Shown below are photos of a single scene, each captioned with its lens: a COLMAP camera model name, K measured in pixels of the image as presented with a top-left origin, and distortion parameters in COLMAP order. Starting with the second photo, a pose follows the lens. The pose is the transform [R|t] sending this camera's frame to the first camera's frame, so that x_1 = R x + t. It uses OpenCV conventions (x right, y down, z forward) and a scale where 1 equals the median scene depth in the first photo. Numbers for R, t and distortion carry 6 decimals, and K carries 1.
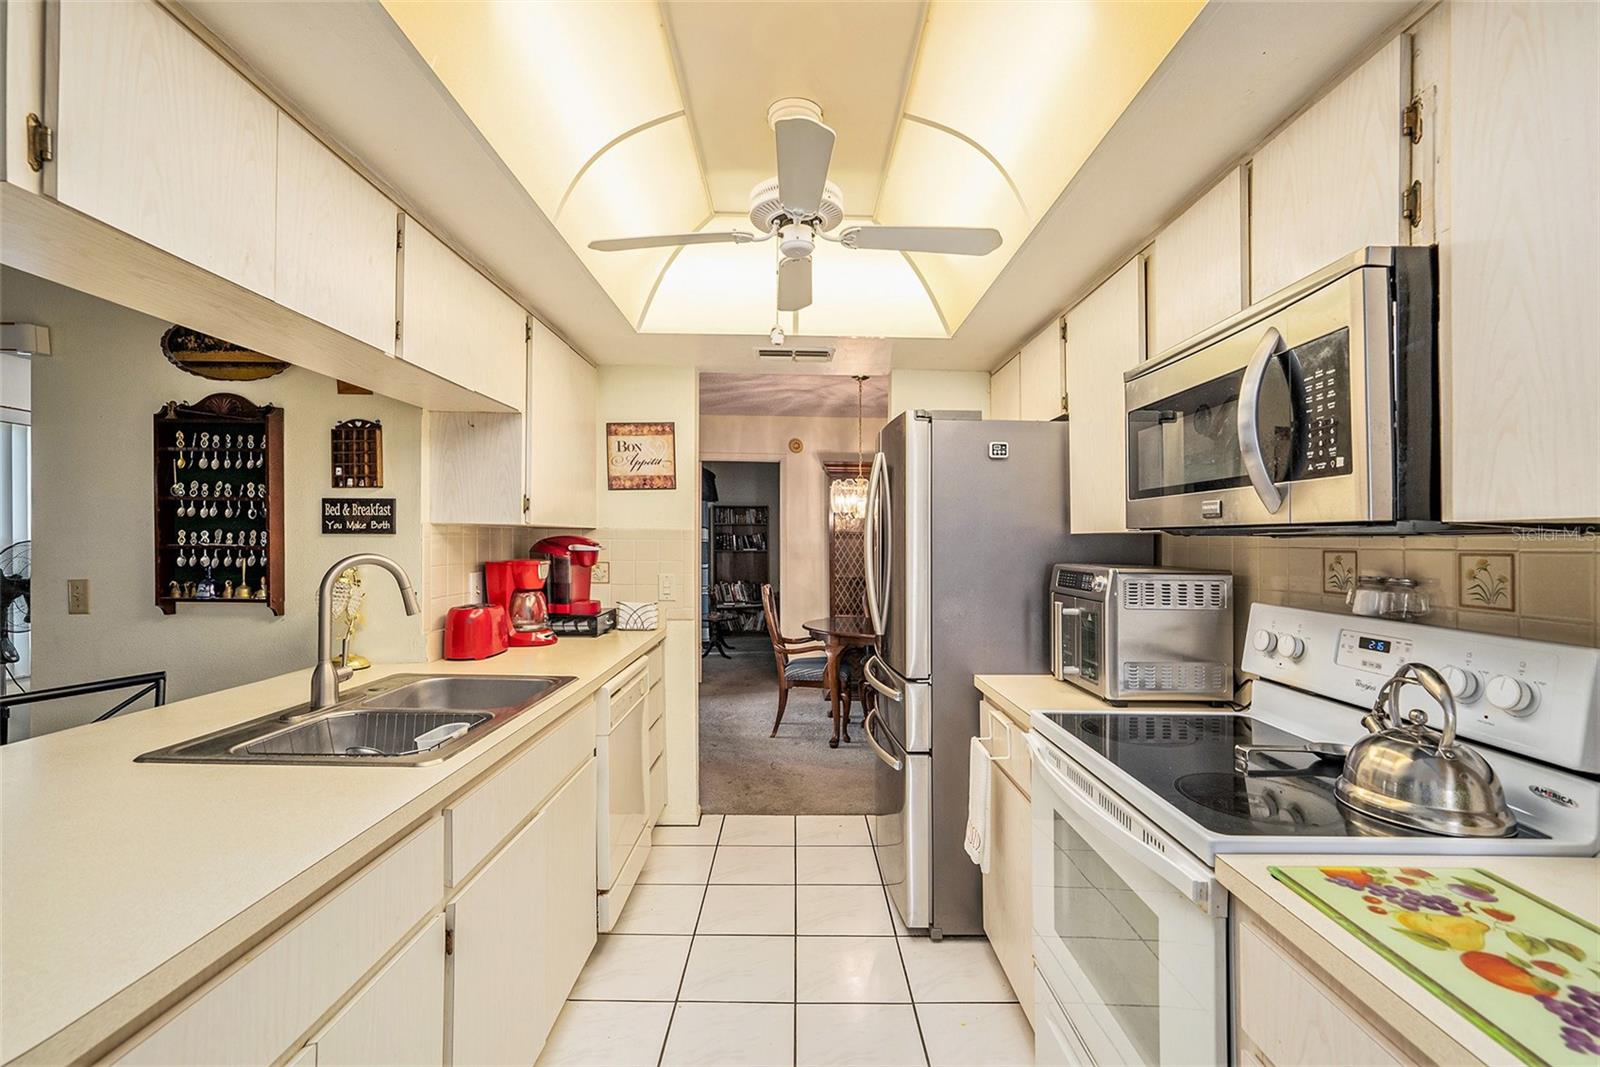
lens RADIAL K [[687.6, 0, 804.5], [0, 687.6, 533.6], [0, 0, 1]] dist [-0.006497, -0.000112]
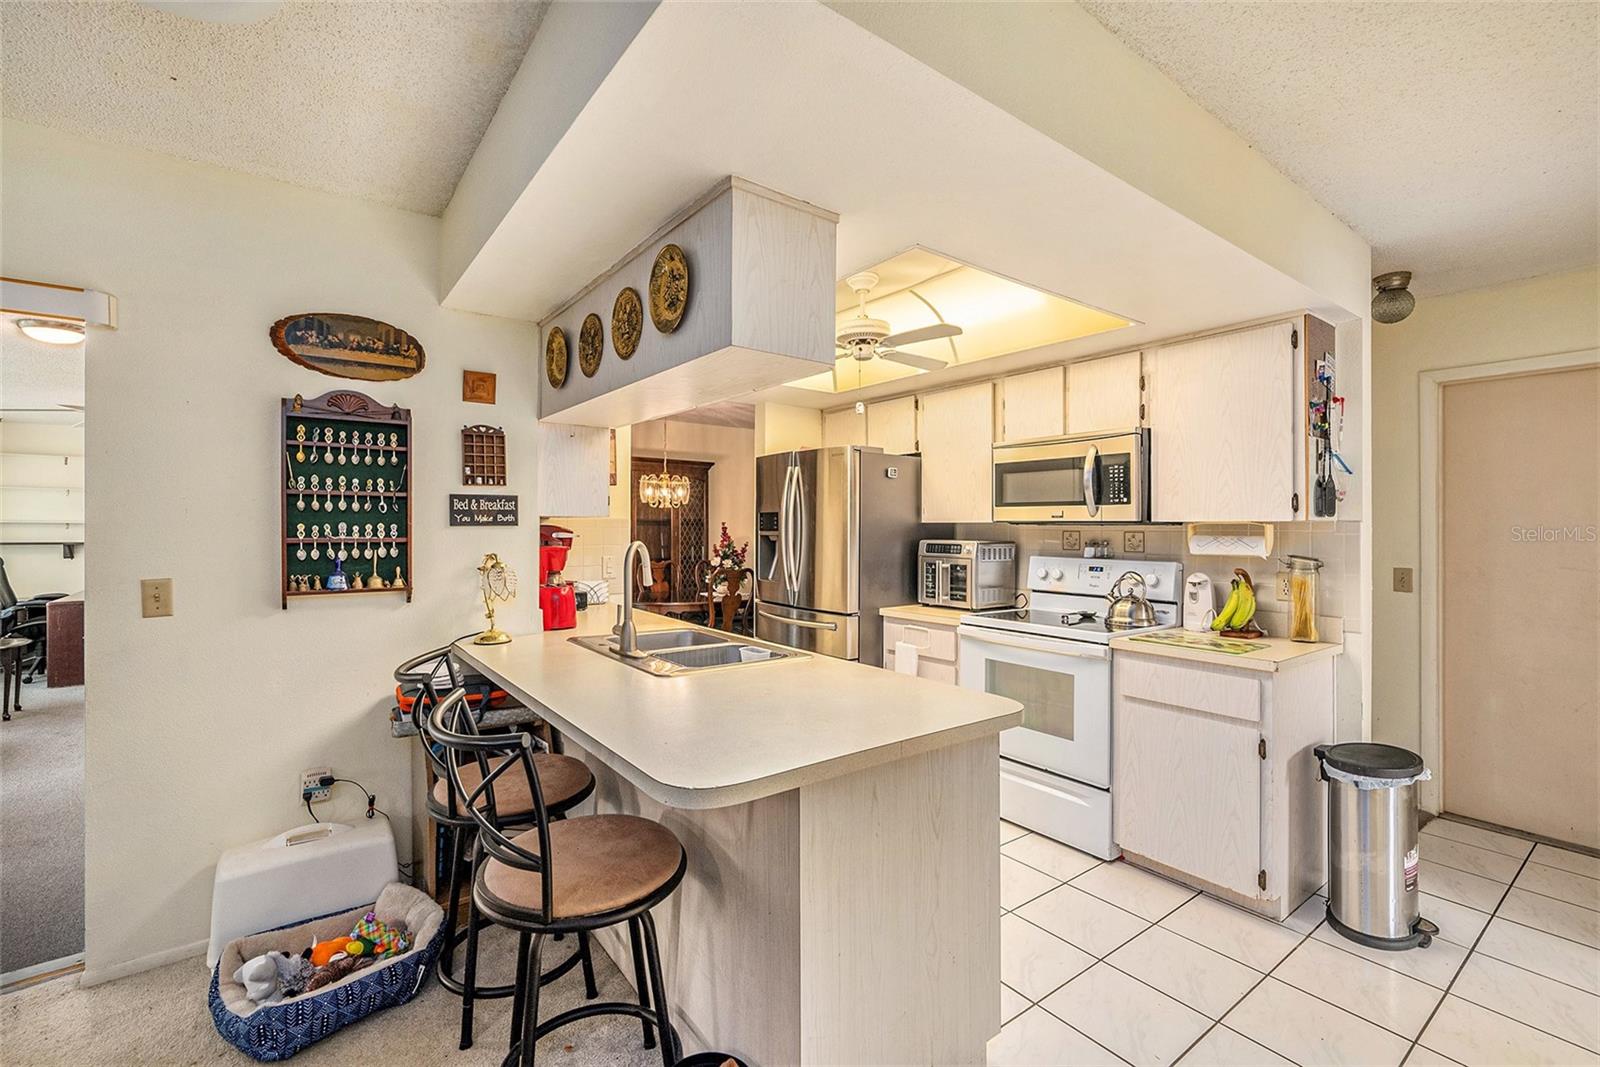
lens RADIAL K [[687.6, 0, 804.2], [0, 687.6, 526.6], [0, 0, 1]] dist [-0.006497, -0.000112]
pose [[0.811981, -0.008290, 0.583625, -0.896129], [-0.001211, 0.999873, 0.015888, -0.017678], [-0.583683, -0.013607, 0.811868, -0.242790]]
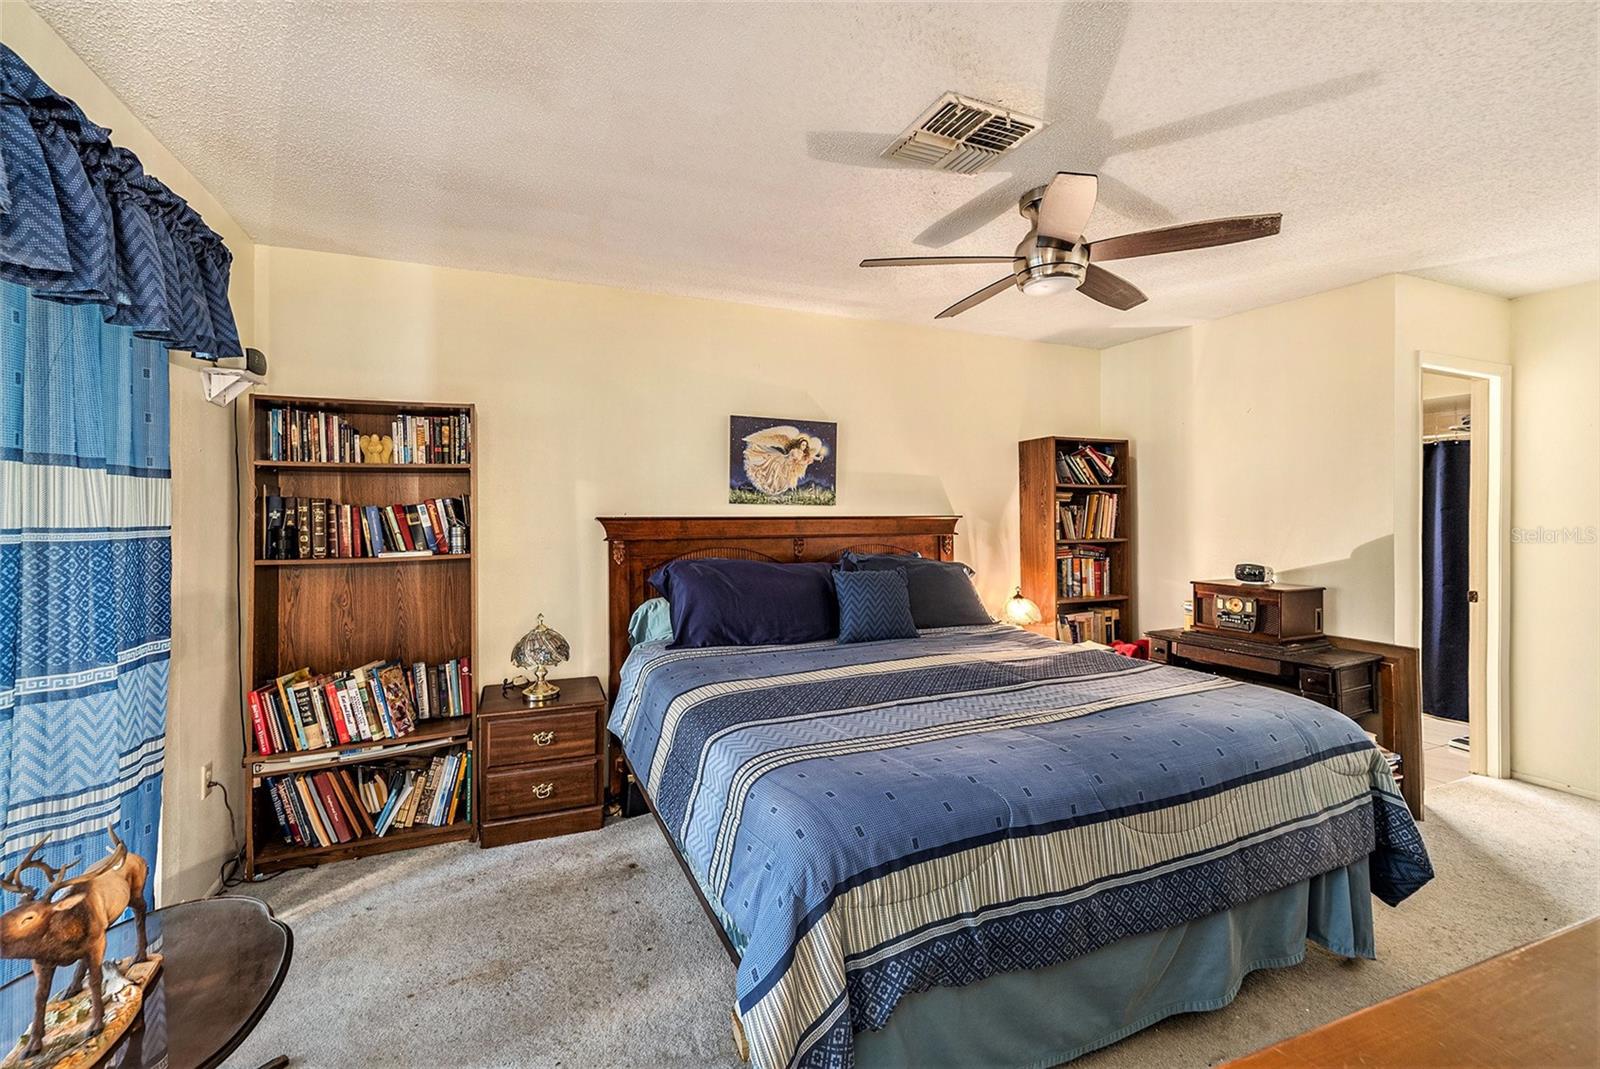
lens RADIAL K [[690.7, 0, 810.4], [0, 690.7, 511.0], [0, 0, 1]] dist [-0.004438, 0.000311]
pose [[0.919430, 0.002343, 0.393247, -0.160796], [-0.004418, 0.999981, 0.004370, 0.014066], [-0.393229, -0.005755, 0.919423, 2.961058]]
